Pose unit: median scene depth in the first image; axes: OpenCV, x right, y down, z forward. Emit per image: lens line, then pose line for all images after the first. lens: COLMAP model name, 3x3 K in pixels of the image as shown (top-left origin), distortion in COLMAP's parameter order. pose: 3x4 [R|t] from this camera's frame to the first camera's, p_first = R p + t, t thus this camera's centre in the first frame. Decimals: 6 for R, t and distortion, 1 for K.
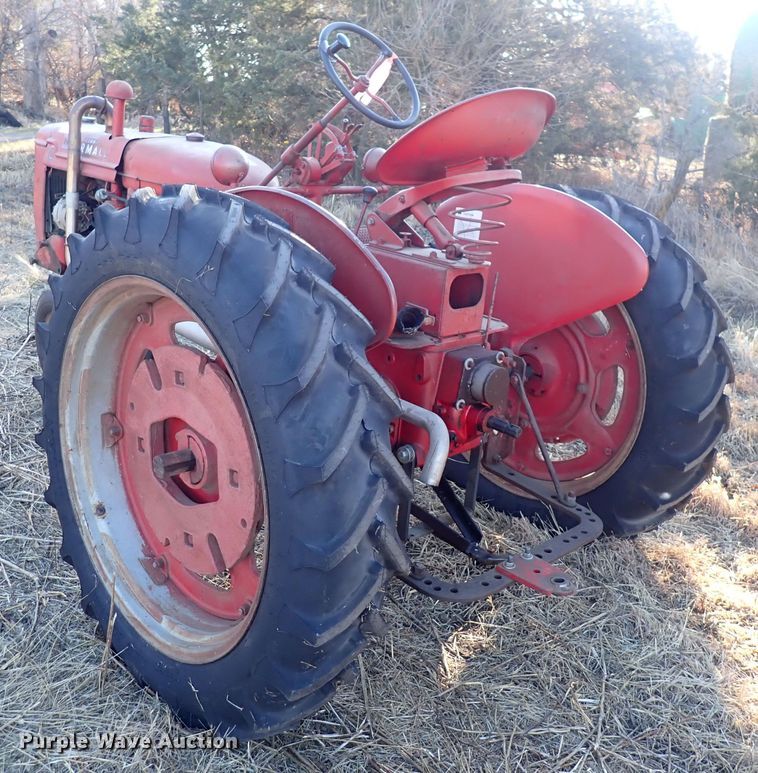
lens RADIAL K [[866.8, 0, 367.1], [0, 866.8, 343.9], [0, 0, 1]] dist [-0.007957, 0.000000]
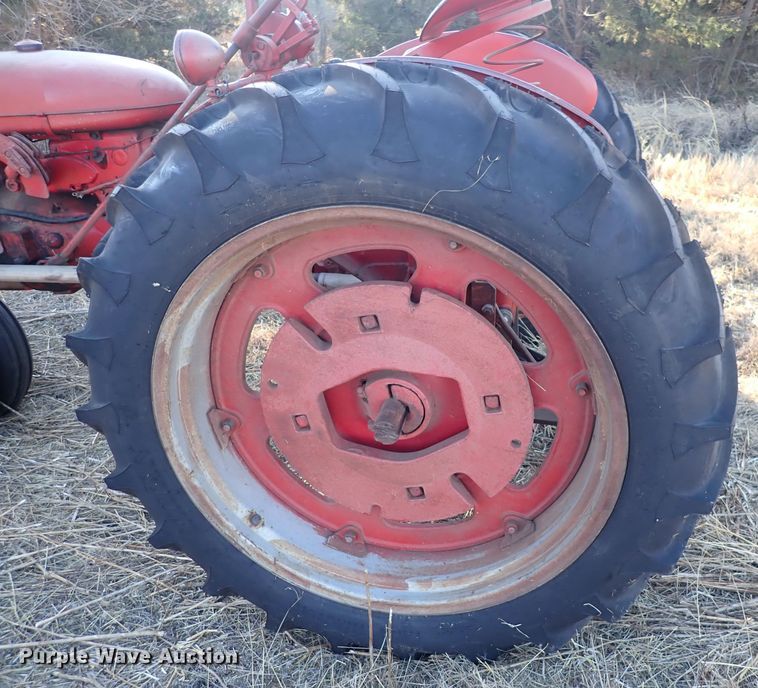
lens RADIAL K [[675.8, 0, 456.1], [0, 675.8, 352.3], [0, 0, 1]] dist [0.012102, -0.017524]
pose [[0.779776, -0.388422, 0.490997, -0.442596], [0.276554, 0.917309, 0.286464, -0.087072], [-0.561665, -0.087591, 0.822715, 0.413874]]
